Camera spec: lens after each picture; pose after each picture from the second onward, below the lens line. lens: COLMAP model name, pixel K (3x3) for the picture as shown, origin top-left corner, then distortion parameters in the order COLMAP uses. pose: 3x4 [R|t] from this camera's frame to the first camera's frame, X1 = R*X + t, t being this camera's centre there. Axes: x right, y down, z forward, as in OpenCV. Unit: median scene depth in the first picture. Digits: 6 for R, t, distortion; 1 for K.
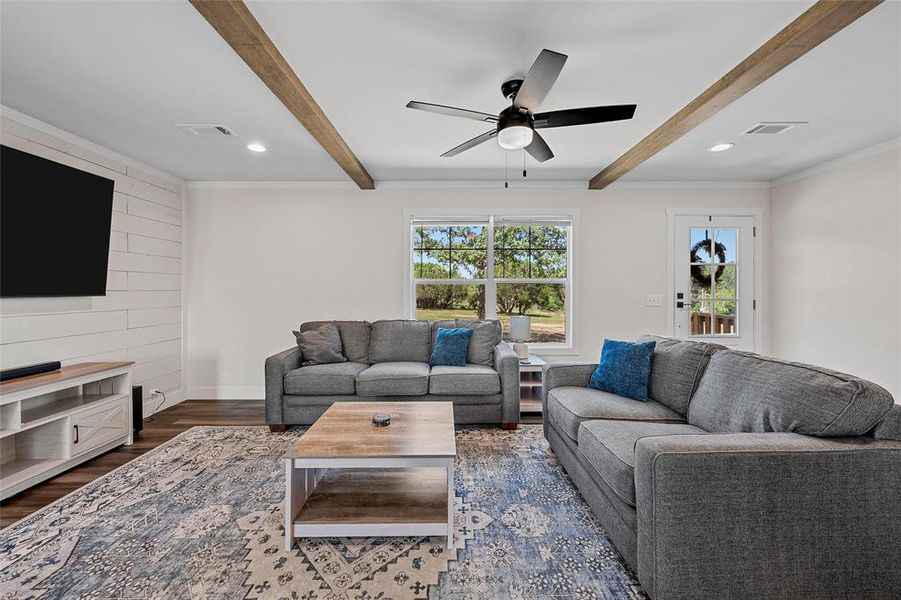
lens RADIAL K [[359.7, 0, 451.1], [0, 359.7, 294.3], [0, 0, 1]] dist [-0.002082, 0.000617]
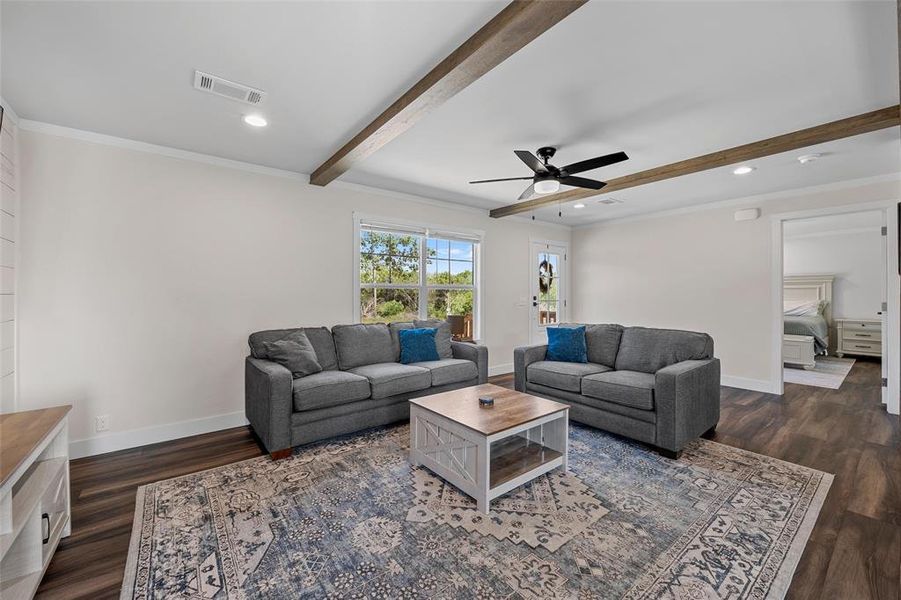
lens RADIAL K [[356.3, 0, 450.5], [0, 356.3, 300.0], [0, 0, 1]] dist [-0.002197, -0.000194]
pose [[0.793352, -0.009061, 0.608696, -0.864861], [0.006398, 0.999958, 0.006547, -0.000156], [-0.608730, -0.001300, 0.793377, 0.098666]]
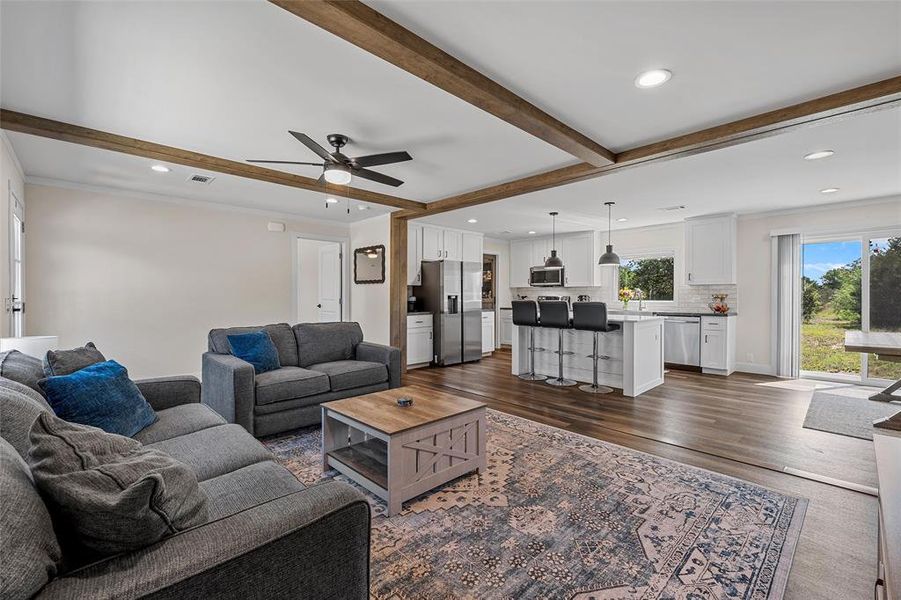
lens RADIAL K [[389.9, 0, 453.8], [0, 389.9, 296.5], [0, 0, 1]] dist [-0.000079, -0.000026]
pose [[-0.690898, -0.001881, 0.722950, -1.030773], [0.004913, 0.999961, 0.007297, 0.001835], [-0.722936, 0.008593, -0.690862, 1.488109]]
